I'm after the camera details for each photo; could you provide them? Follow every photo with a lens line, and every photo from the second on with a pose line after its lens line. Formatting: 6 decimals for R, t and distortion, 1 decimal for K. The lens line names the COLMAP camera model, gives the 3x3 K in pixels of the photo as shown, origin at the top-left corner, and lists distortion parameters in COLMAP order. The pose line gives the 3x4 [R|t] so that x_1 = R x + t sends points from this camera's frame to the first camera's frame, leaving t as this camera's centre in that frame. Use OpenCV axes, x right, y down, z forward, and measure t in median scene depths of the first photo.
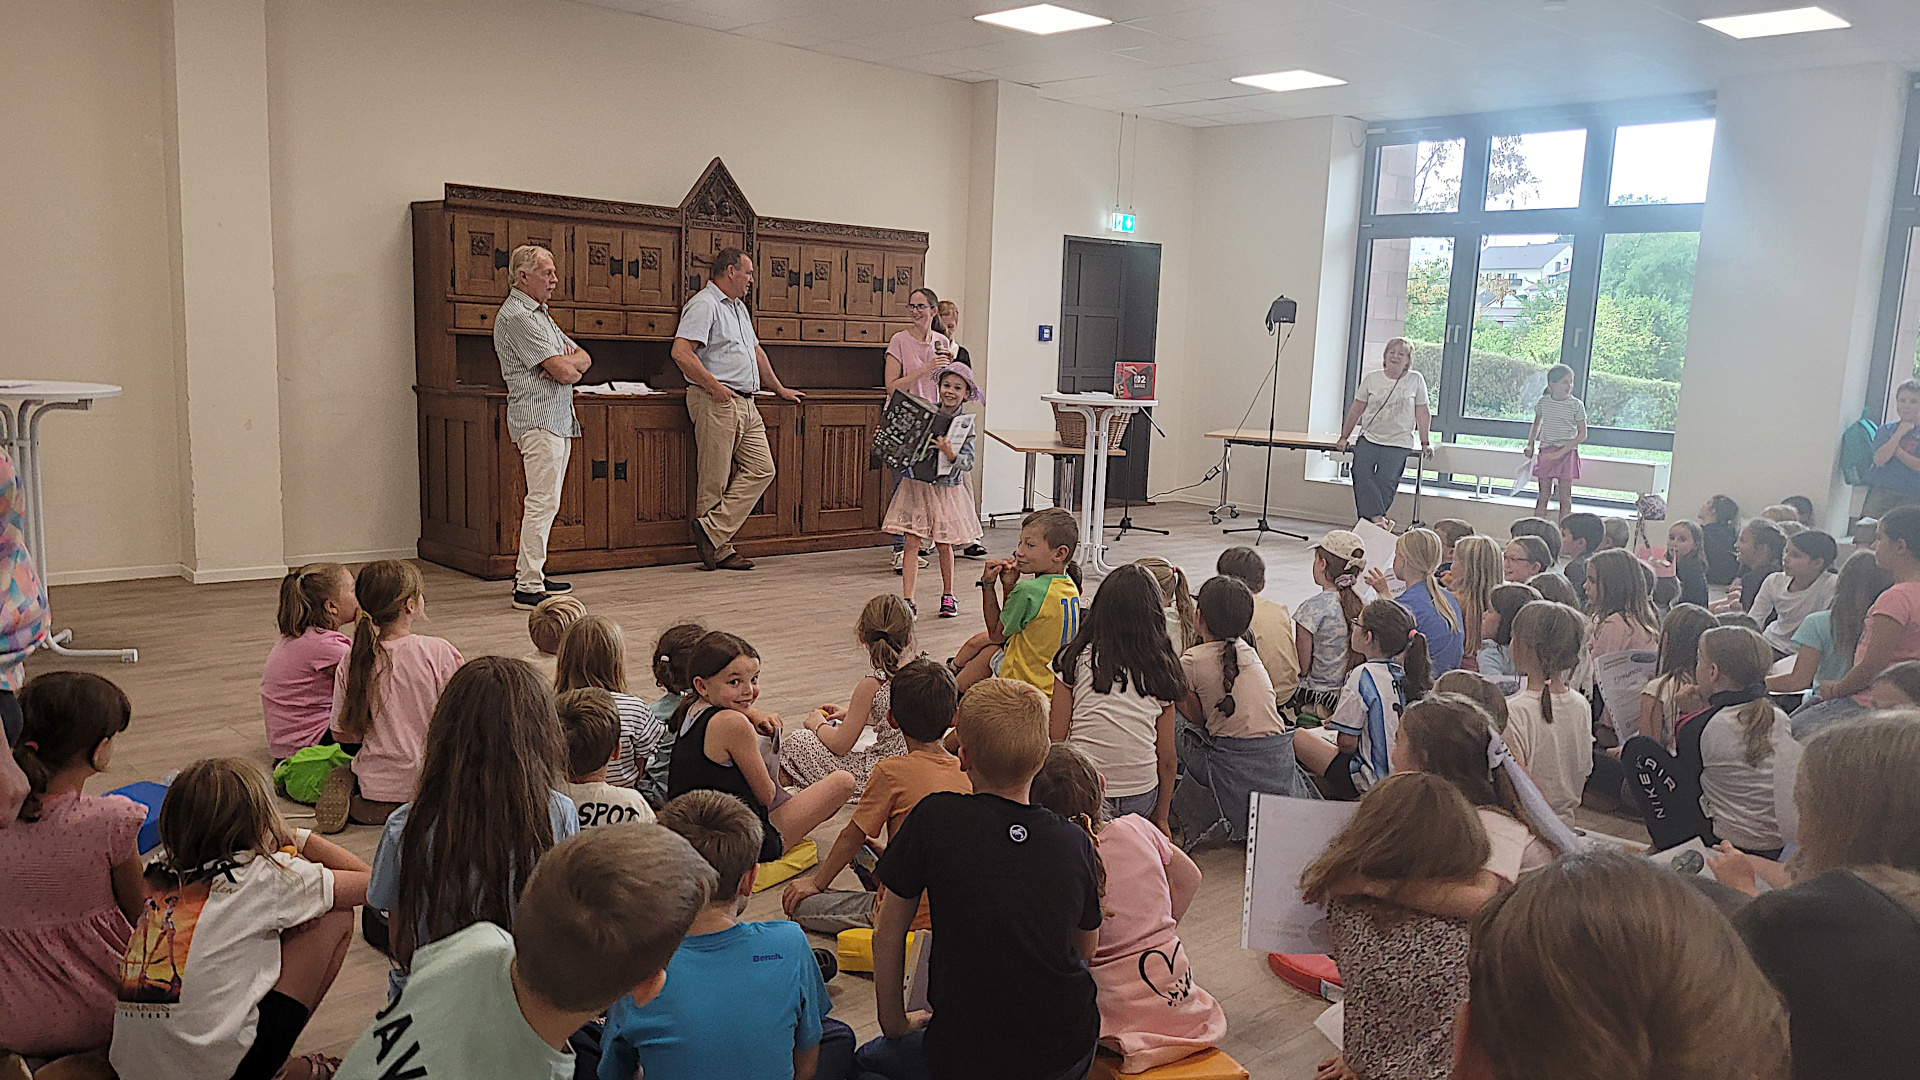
lens RADIAL K [[1422.7, 0, 960.5], [0, 1422.7, 556.2], [0, 0, 1]] dist [0.053915, -0.047555]
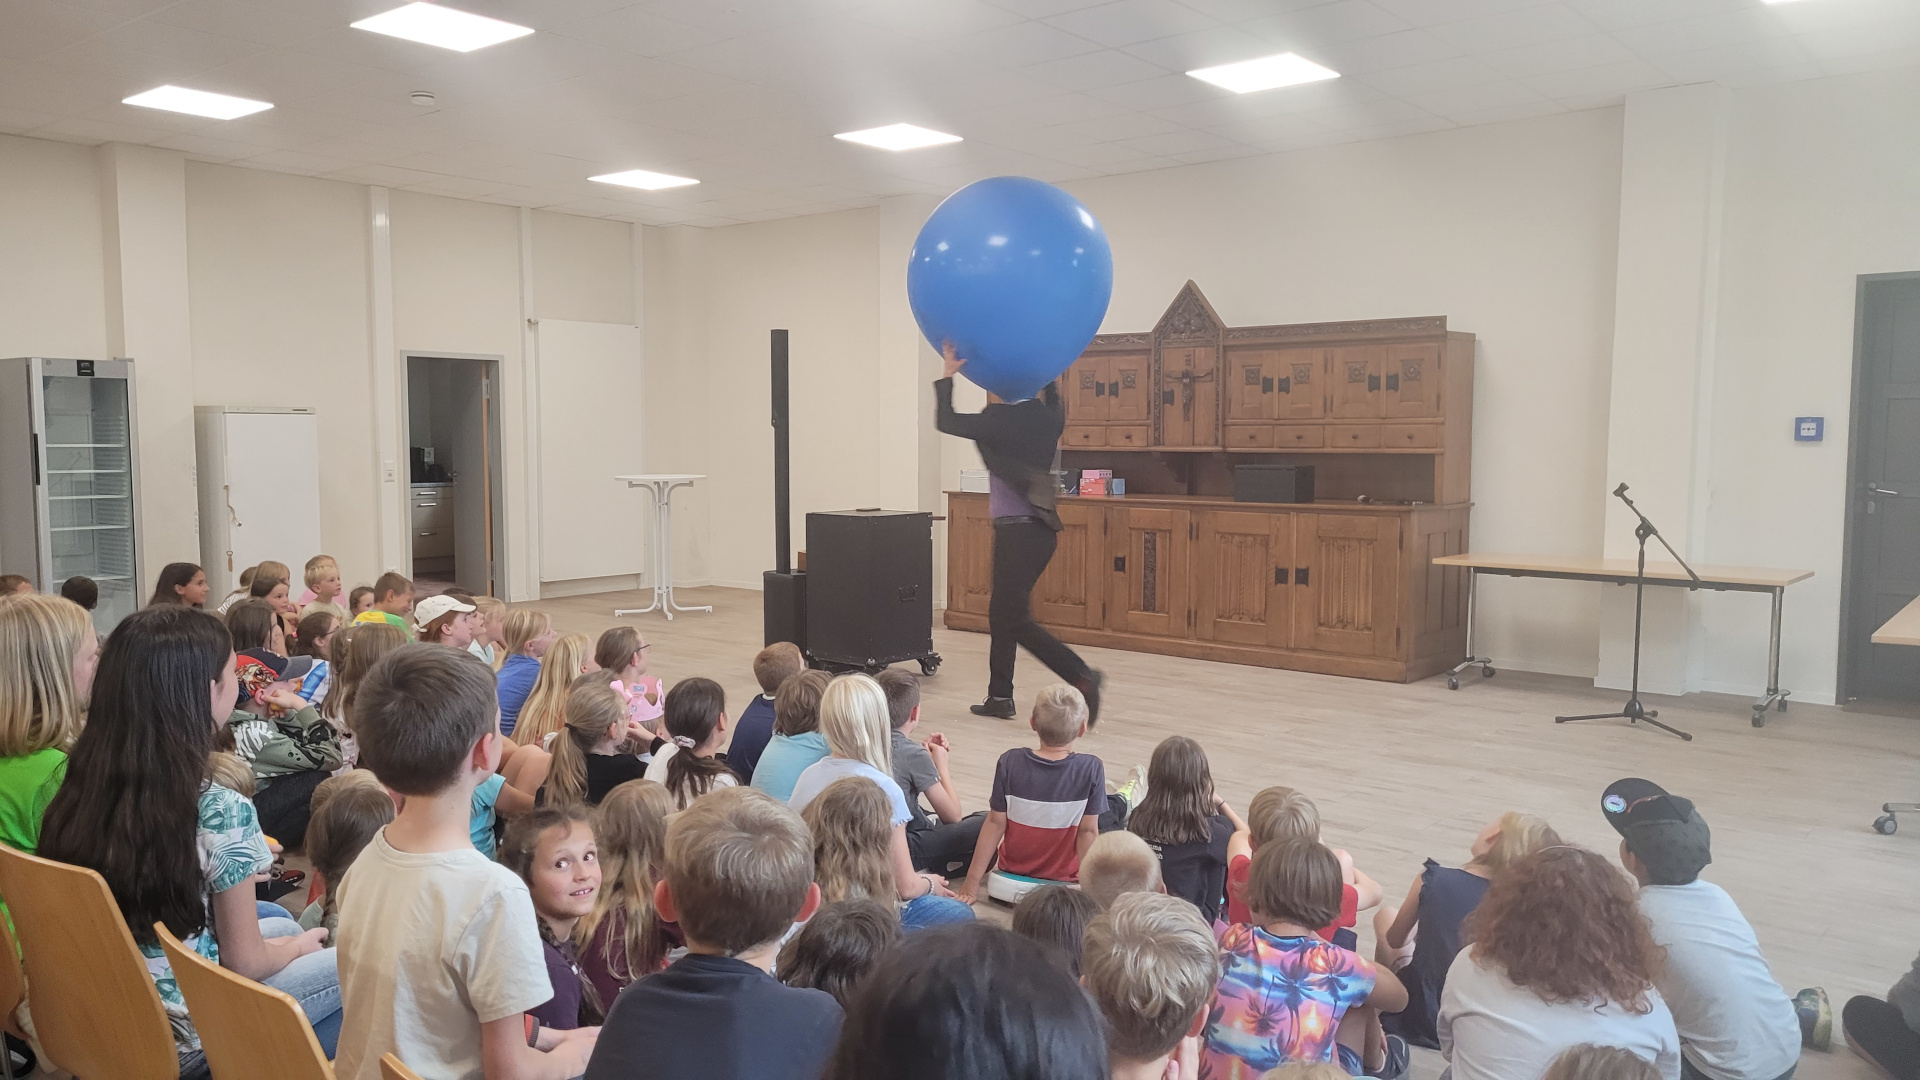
lens RADIAL K [[1422.7, 0, 949.5], [0, 1422.7, 548.1], [0, 0, 1]] dist [0.053915, -0.047555]
pose [[0.138089, 0.040668, -0.989585, 0.834276], [-0.152216, 0.988157, 0.019369, -0.070705], [0.978653, 0.147956, 0.142644, 0.671662]]
